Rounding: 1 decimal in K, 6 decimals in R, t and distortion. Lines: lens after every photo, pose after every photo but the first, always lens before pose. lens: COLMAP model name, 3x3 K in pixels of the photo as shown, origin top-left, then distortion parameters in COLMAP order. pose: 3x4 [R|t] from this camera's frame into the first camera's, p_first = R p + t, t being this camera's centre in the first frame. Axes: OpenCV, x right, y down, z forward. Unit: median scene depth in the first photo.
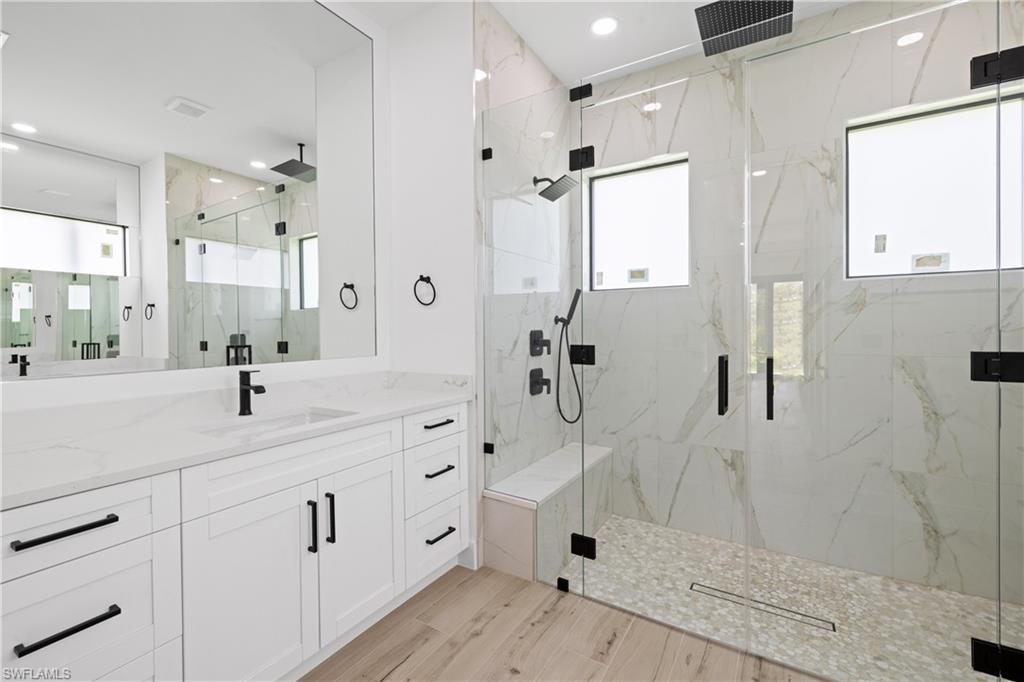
lens RADIAL K [[440.6, 0, 504.3], [0, 440.6, 333.2], [0, 0, 1]] dist [0.001943, 0.001179]
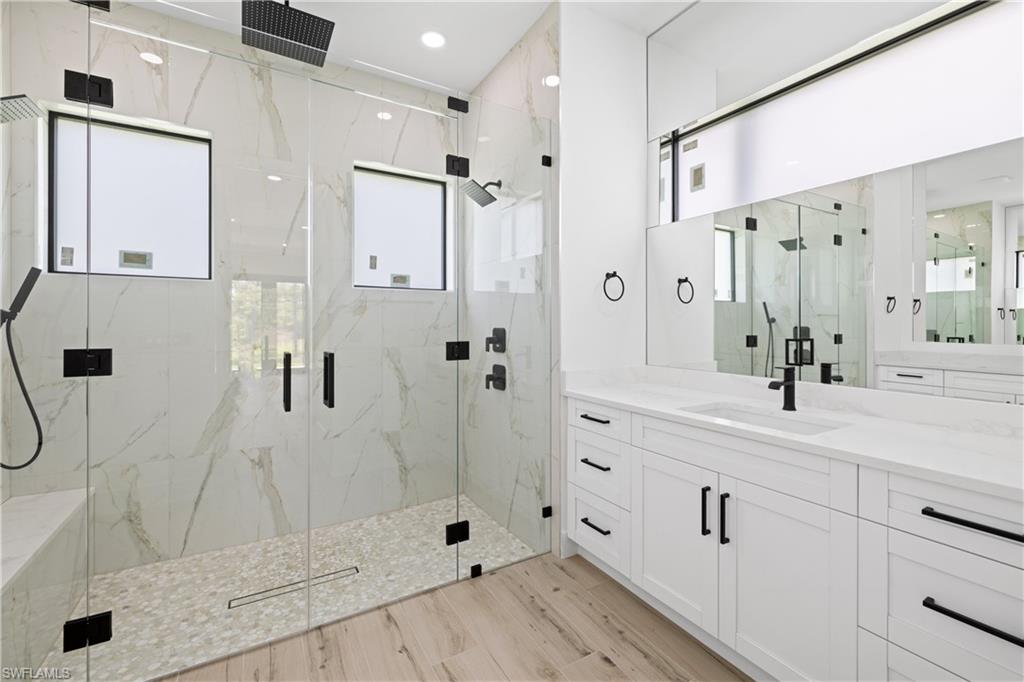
lens RADIAL K [[430.0, 0, 504.4], [0, 430.0, 328.2], [0, 0, 1]] dist [0.001589, 0.000767]
pose [[0.462312, 0.000155, 0.886717, -0.110862], [0.006460, 0.999973, -0.003543, 0.000080], [-0.886694, 0.007366, 0.462299, 0.067249]]
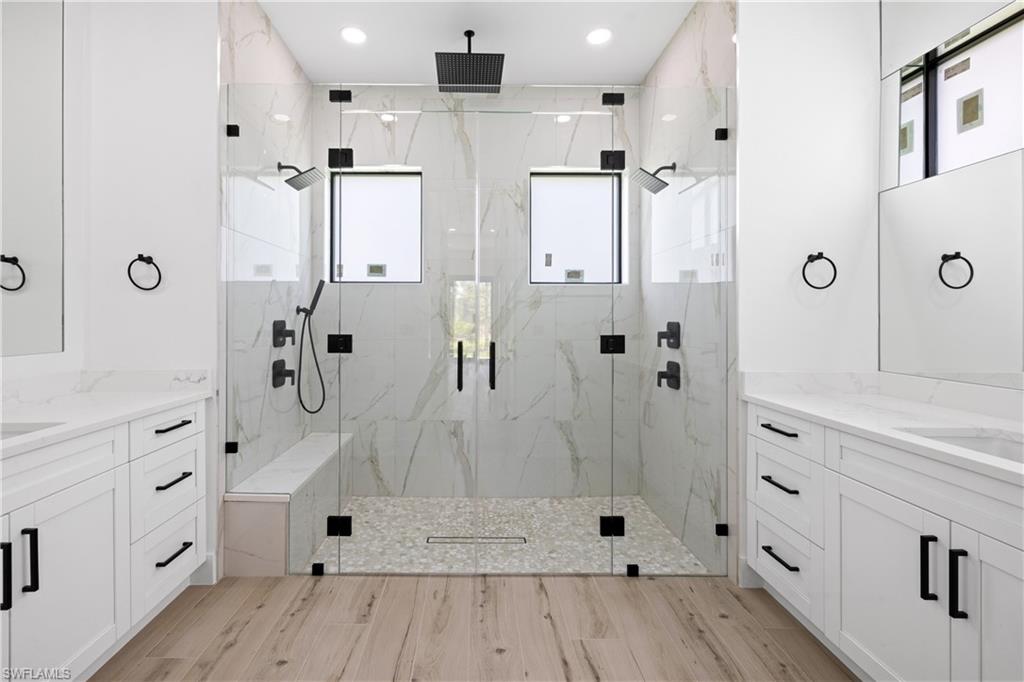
lens RADIAL K [[436.3, 0, 472.7], [0, 436.3, 321.4], [0, 0, 1]] dist [0.003267, 0.000932]
pose [[0.846117, 0.004676, 0.532977, -0.094400], [-0.001337, 0.999977, -0.006649, 0.001671], [-0.532995, 0.004913, 0.846104, -0.045427]]
